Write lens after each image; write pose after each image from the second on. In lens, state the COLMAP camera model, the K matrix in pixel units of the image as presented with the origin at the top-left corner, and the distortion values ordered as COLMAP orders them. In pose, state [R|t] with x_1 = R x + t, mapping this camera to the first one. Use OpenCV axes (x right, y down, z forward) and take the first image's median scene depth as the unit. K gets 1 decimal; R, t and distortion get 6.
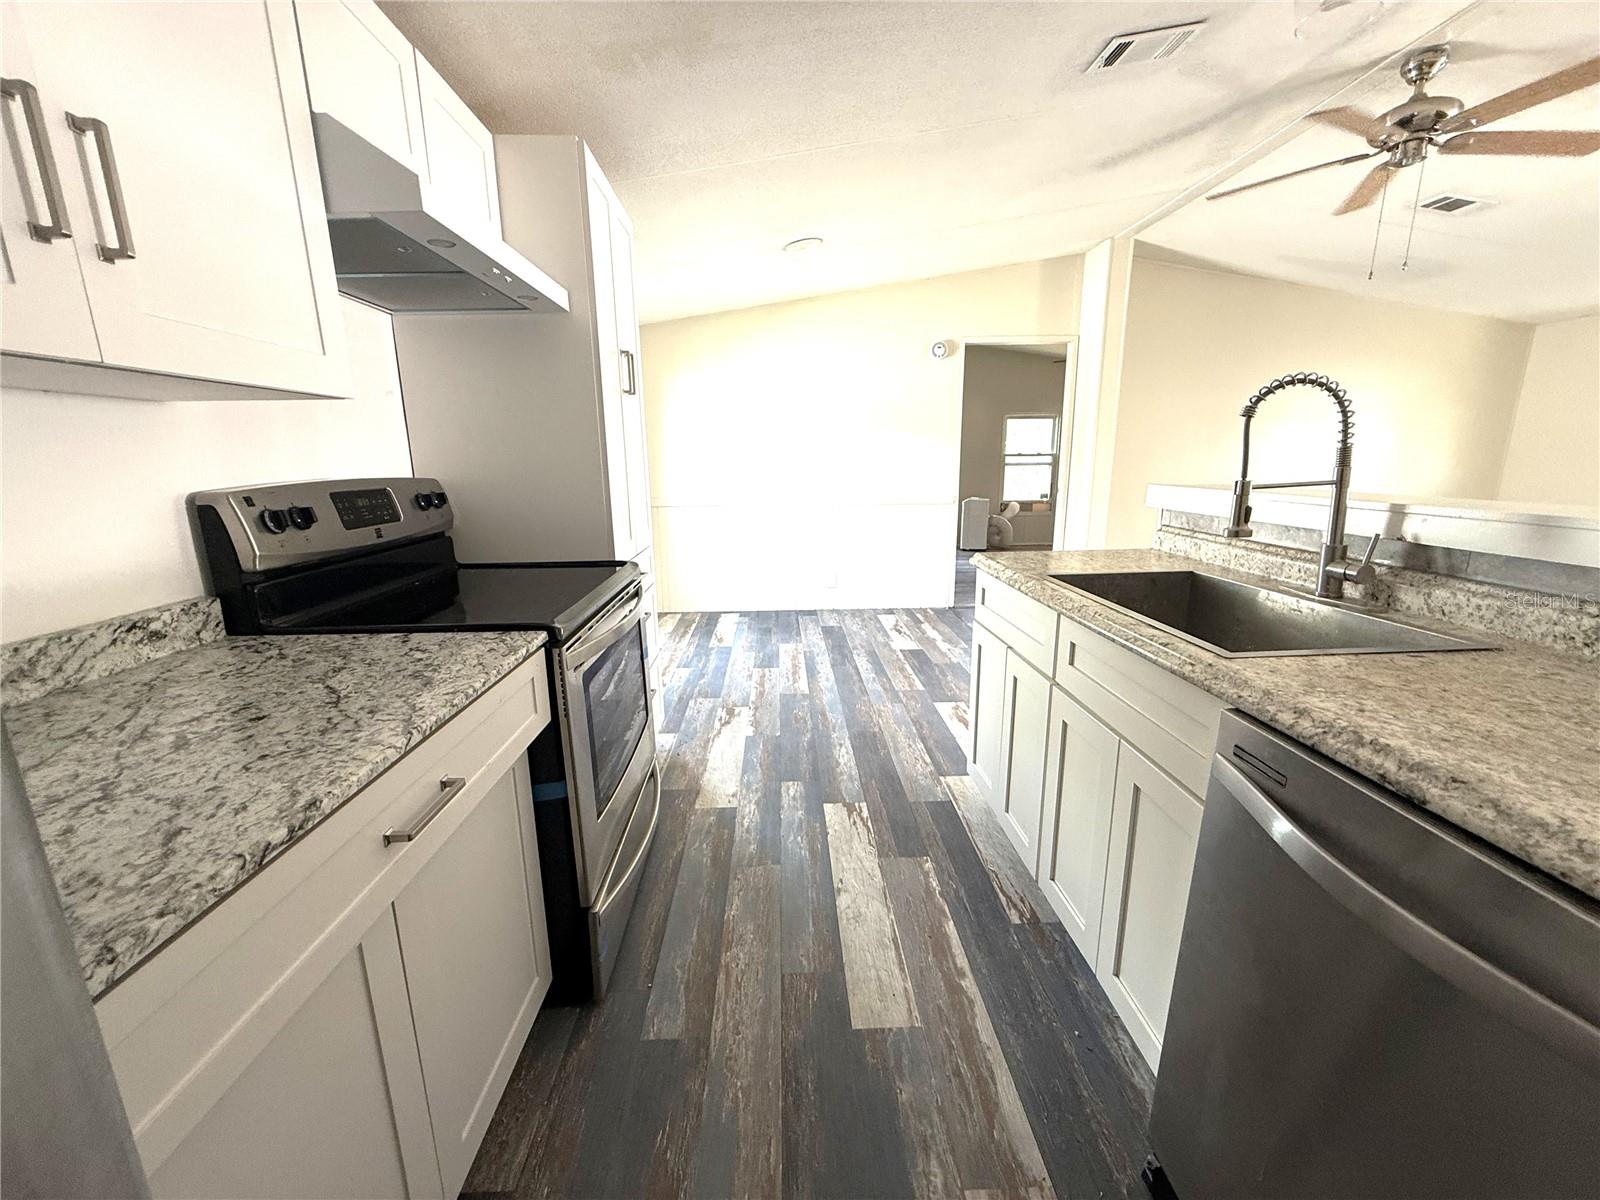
lens RADIAL K [[637.8, 0, 800.0], [0, 637.8, 600.0], [0, 0, 1]] dist [0.003350, 0.000265]
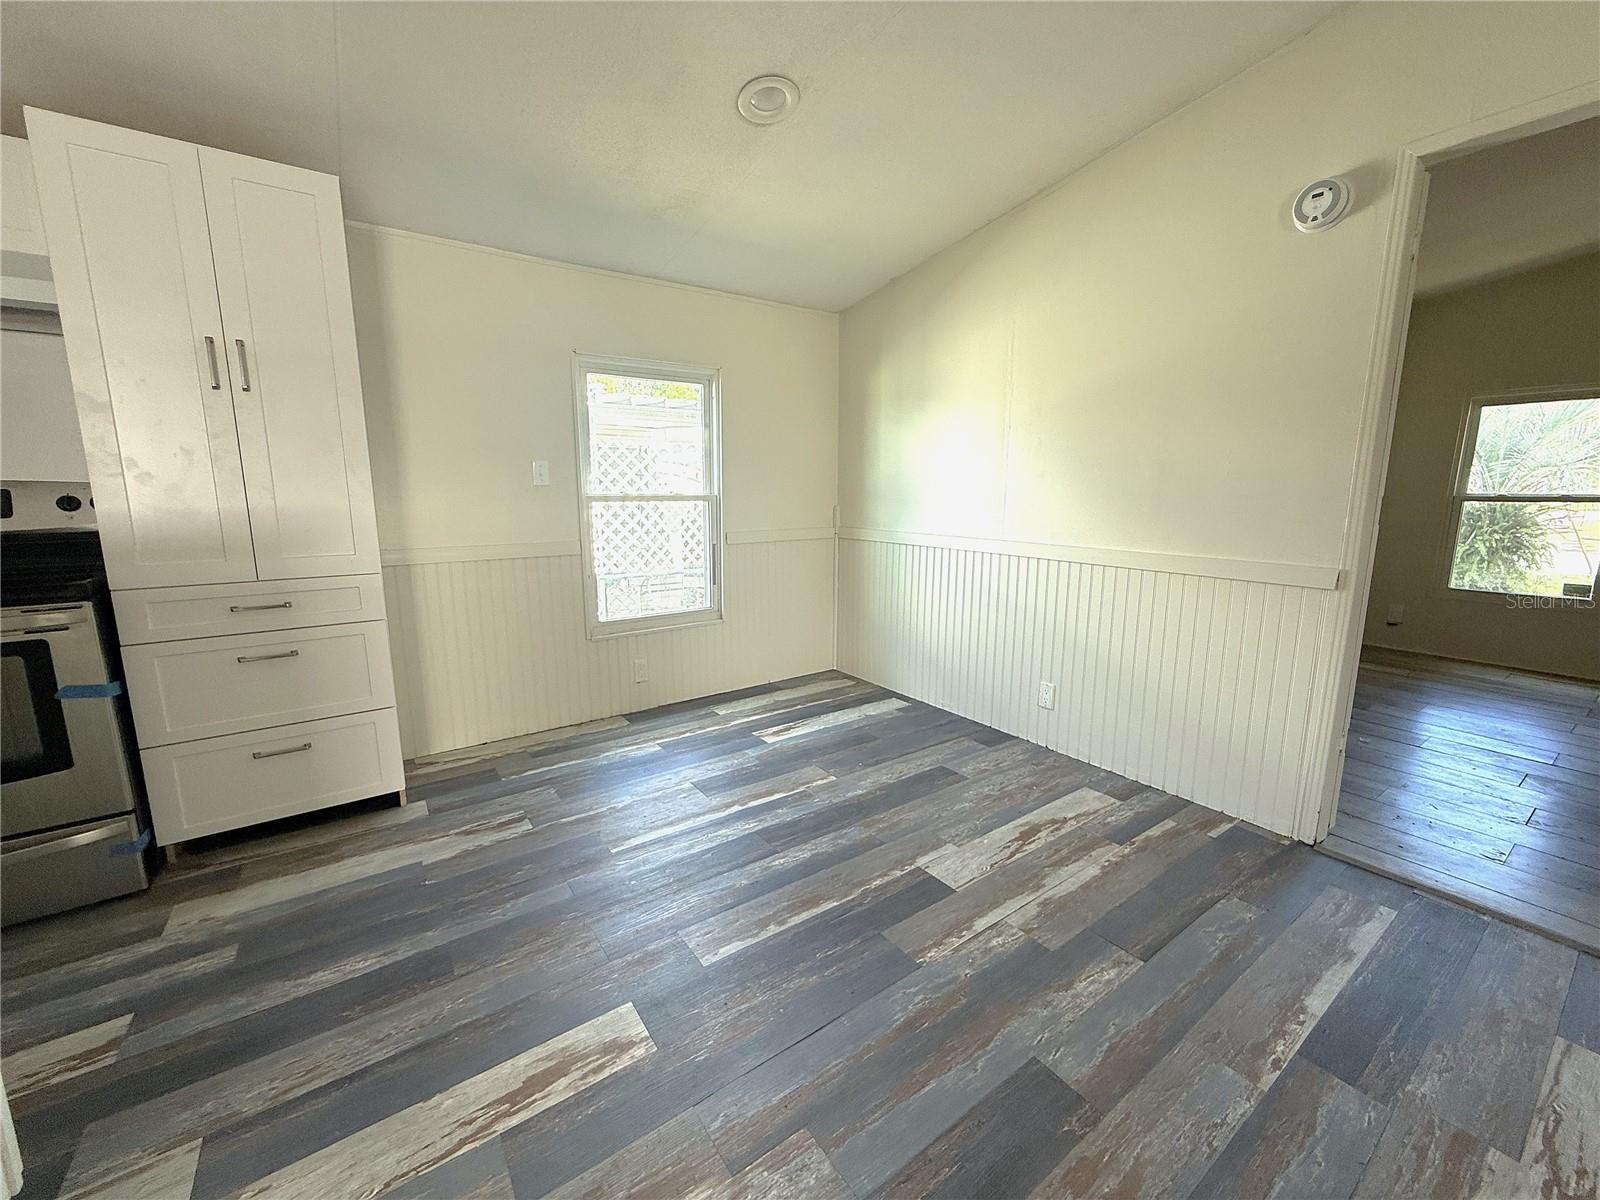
lens RADIAL K [[637.8, 0, 800.0], [0, 637.8, 600.0], [0, 0, 1]] dist [0.003350, 0.000265]
pose [[0.547122, 0.152486, -0.823046, 0.838975], [-0.189371, 0.980322, 0.055740, -0.229404], [0.815350, 0.125364, 0.565233, 1.123645]]
